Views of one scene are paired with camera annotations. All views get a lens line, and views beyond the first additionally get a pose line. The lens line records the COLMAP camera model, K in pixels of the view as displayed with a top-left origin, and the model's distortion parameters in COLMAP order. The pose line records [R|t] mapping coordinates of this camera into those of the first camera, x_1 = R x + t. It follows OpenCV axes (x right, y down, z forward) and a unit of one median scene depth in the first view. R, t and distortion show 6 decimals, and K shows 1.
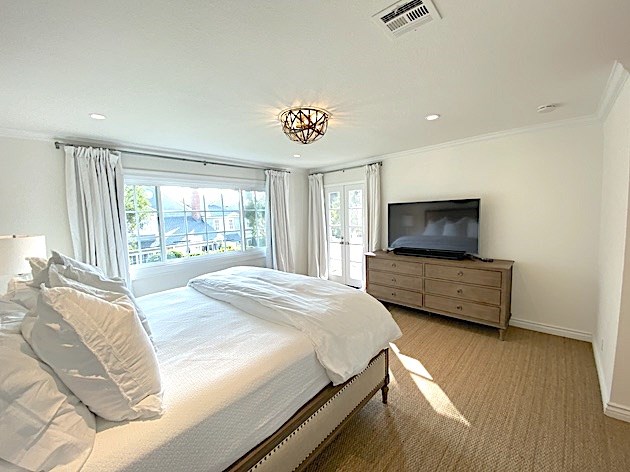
lens RADIAL K [[254.7, 0, 315.0], [0, 254.7, 236.0], [0, 0, 1]] dist [0.023876, -0.023224]
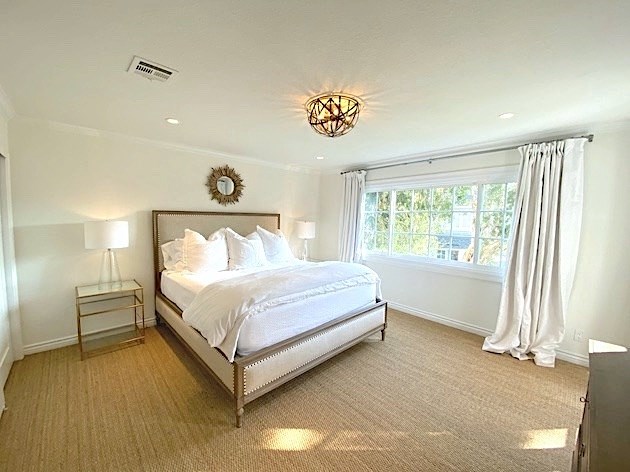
lens RADIAL K [[254.7, 0, 315.0], [0, 254.7, 236.0], [0, 0, 1]] dist [0.023876, -0.023224]
pose [[-0.062351, 0.106314, -0.992376, 0.619774], [-0.101968, 0.988429, 0.112298, -0.079876], [0.992832, 0.108192, -0.050789, 0.713776]]
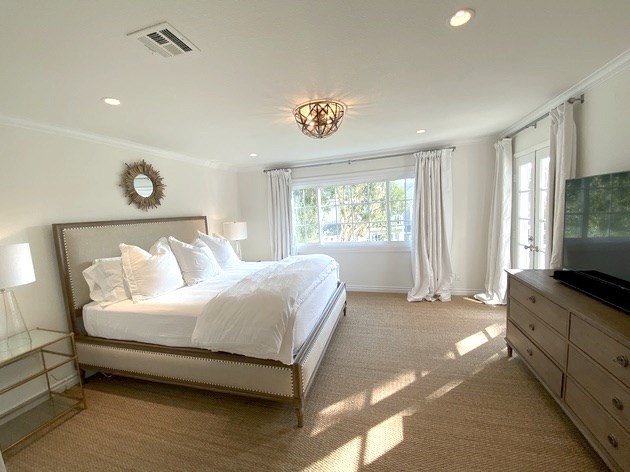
lens RADIAL K [[254.7, 0, 315.0], [0, 254.7, 236.0], [0, 0, 1]] dist [0.023876, -0.023224]
pose [[0.447411, 0.091248, -0.889661, 0.594096], [-0.030141, 0.995755, 0.086972, -0.053170], [0.893820, -0.012097, 0.448262, 0.378150]]
